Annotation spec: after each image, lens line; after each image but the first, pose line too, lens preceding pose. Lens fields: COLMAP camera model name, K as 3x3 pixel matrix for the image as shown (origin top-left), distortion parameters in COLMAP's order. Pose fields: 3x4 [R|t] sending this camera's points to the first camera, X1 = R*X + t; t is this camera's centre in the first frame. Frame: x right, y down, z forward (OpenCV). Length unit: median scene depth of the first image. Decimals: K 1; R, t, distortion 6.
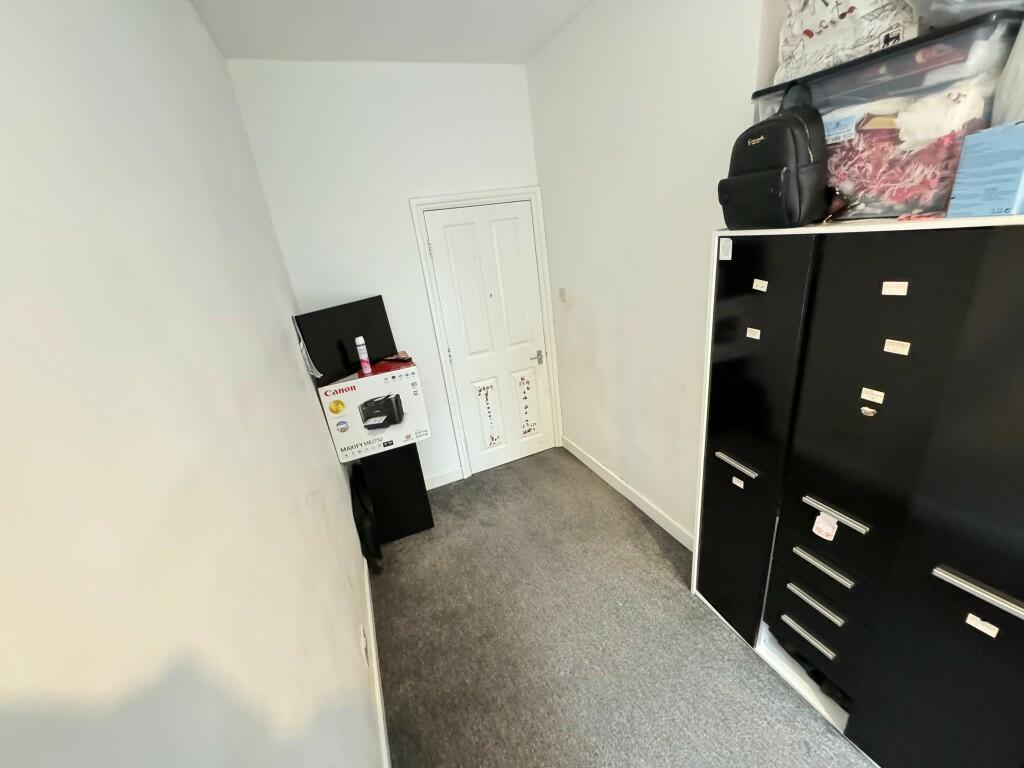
lens RADIAL K [[408.0, 0, 512.0], [0, 408.0, 384.0], [0, 0, 1]] dist [-0.001711, 0.000381]
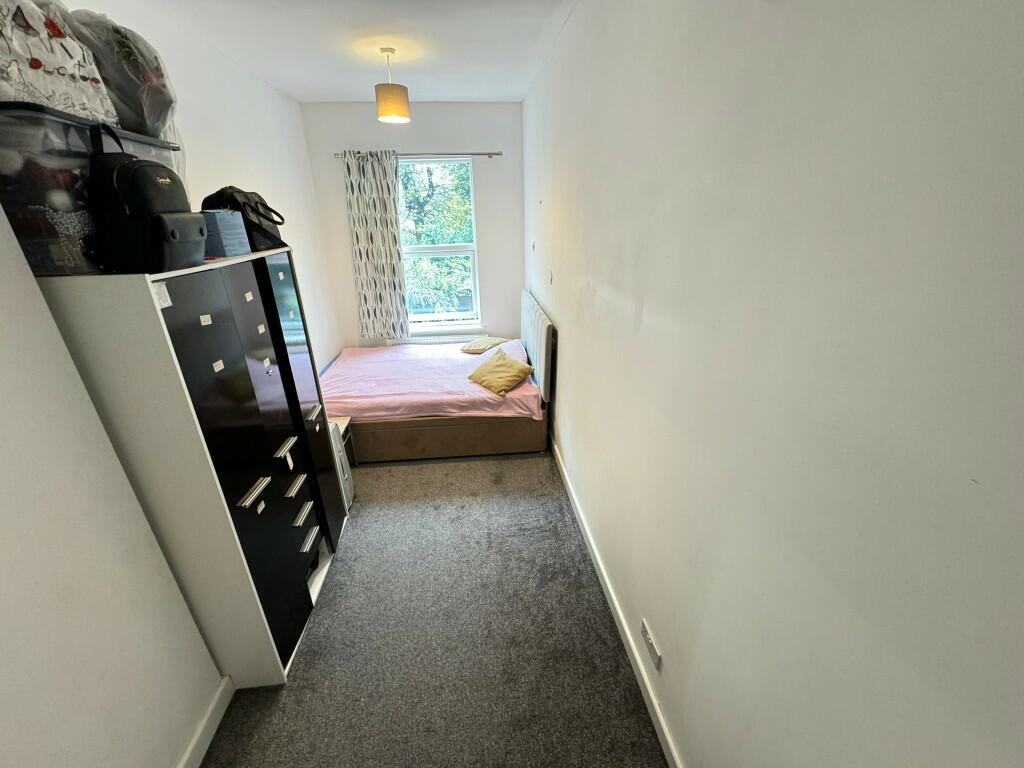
lens RADIAL K [[408.0, 0, 512.0], [0, 408.0, 384.0], [0, 0, 1]] dist [-0.001711, 0.000381]
pose [[-0.948280, 0.018350, 0.316906, -0.440815], [0.228516, 0.732401, 0.641380, -0.583916], [-0.220333, 0.680626, -0.698714, 1.590325]]
